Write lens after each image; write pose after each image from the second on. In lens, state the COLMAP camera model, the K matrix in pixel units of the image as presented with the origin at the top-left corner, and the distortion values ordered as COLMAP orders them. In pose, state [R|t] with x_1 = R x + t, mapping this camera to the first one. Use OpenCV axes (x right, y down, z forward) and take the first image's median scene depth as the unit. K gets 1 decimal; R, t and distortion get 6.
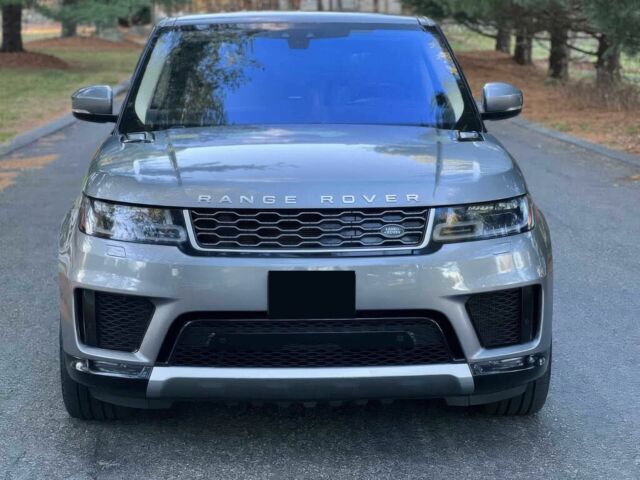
lens RADIAL K [[1397.2, 0, 320.0], [0, 1397.2, 240.0], [0, 0, 1]] dist [0.034121, 0.228408]
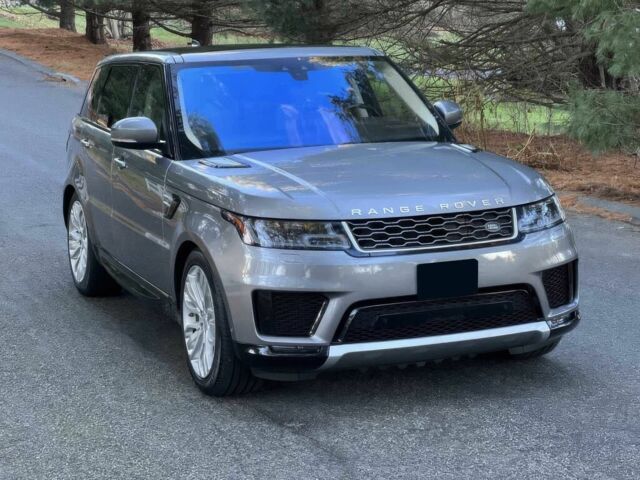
lens RADIAL K [[1397.2, 0, 320.0], [0, 1397.2, 240.0], [0, 0, 1]] dist [0.034121, 0.228408]
pose [[0.942505, -0.072507, 0.326231, -0.537180], [0.065949, 0.997337, 0.031133, -0.046317], [-0.327620, -0.007828, 0.944777, -0.205287]]
